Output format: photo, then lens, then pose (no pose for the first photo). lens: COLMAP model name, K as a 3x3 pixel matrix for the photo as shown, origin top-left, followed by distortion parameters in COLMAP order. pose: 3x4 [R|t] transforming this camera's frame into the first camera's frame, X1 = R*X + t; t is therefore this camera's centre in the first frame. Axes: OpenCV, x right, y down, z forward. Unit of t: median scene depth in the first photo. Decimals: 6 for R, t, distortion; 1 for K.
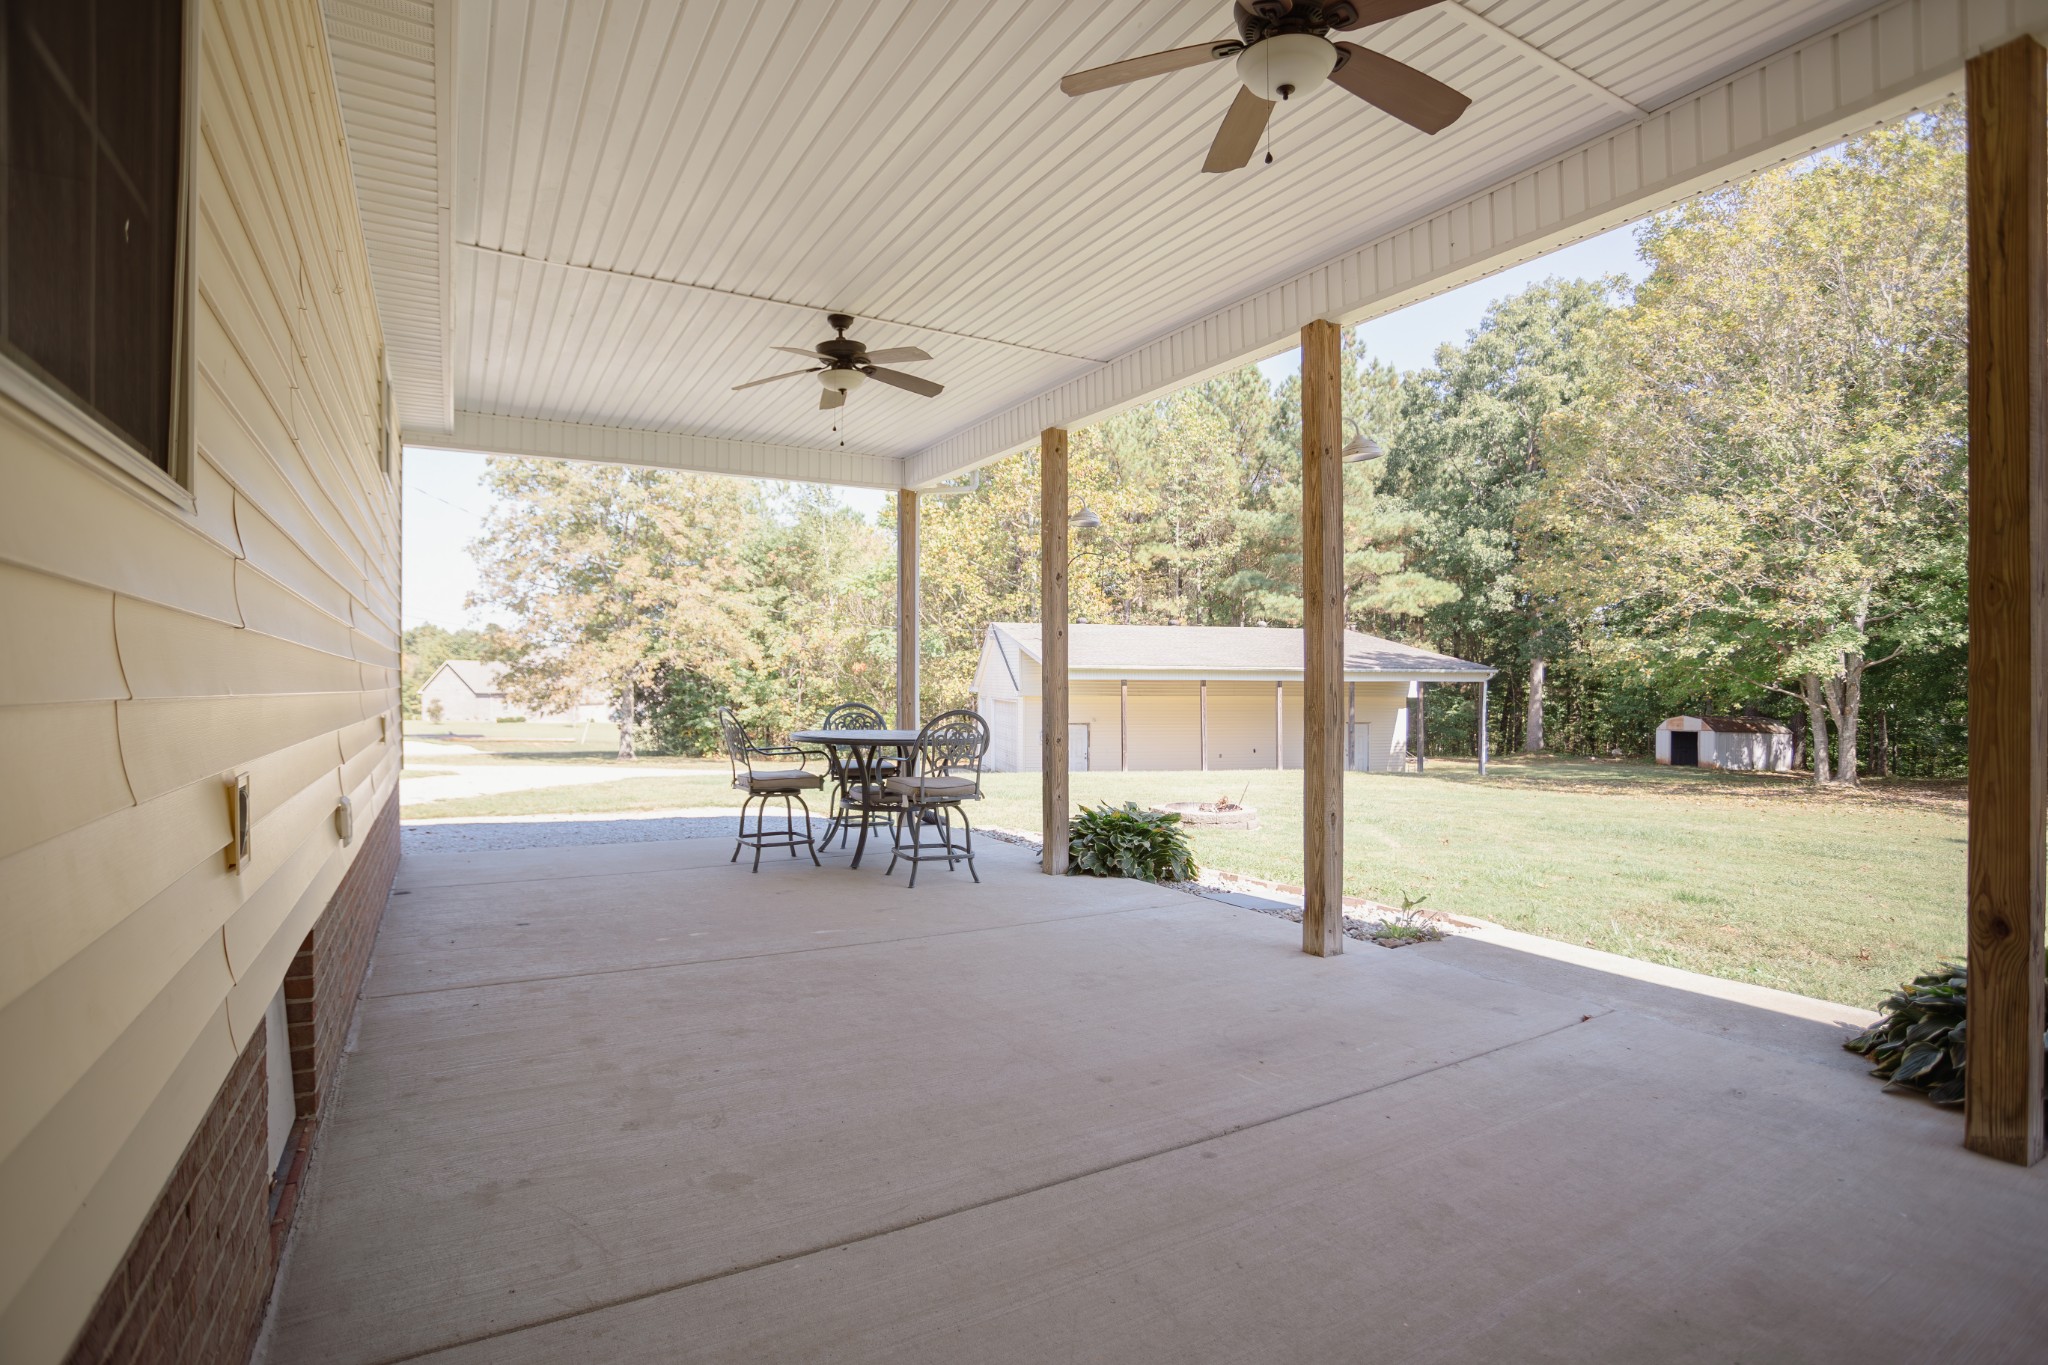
lens RADIAL K [[1052.3, 0, 1025.6], [0, 1052.3, 685.8], [0, 0, 1]] dist [-0.037386, 0.005987]
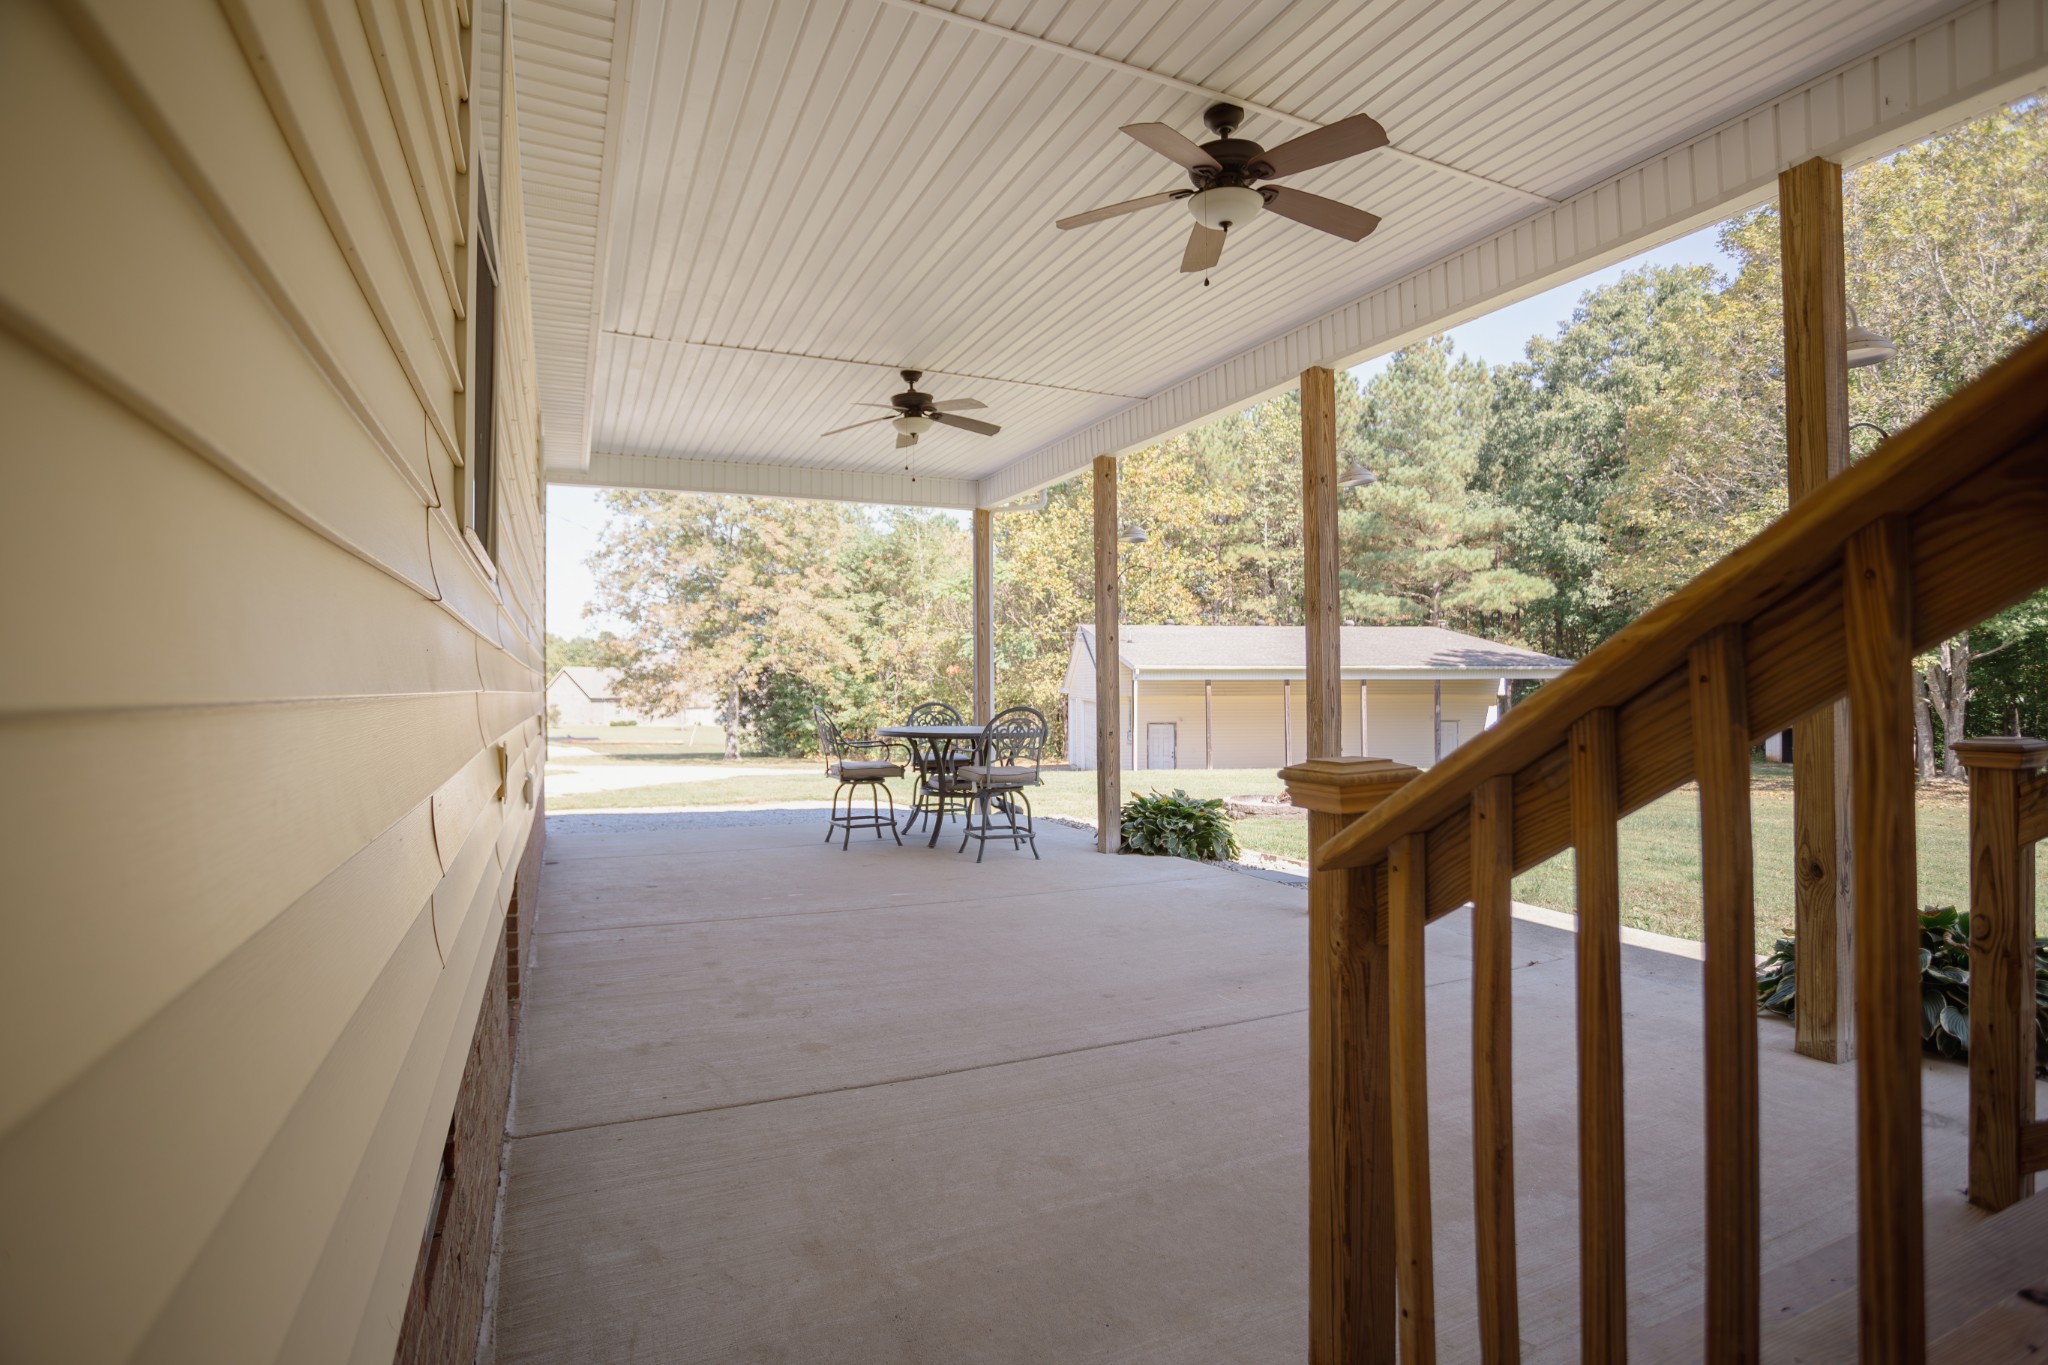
lens RADIAL K [[1052.3, 0, 1025.3], [0, 1052.3, 670.3], [0, 0, 1]] dist [-0.037386, 0.005987]
pose [[0.995799, -0.009853, -0.091036, 0.042707], [0.008376, 0.999827, -0.016601, 0.002276], [0.091183, 0.015768, 0.995709, -0.121461]]
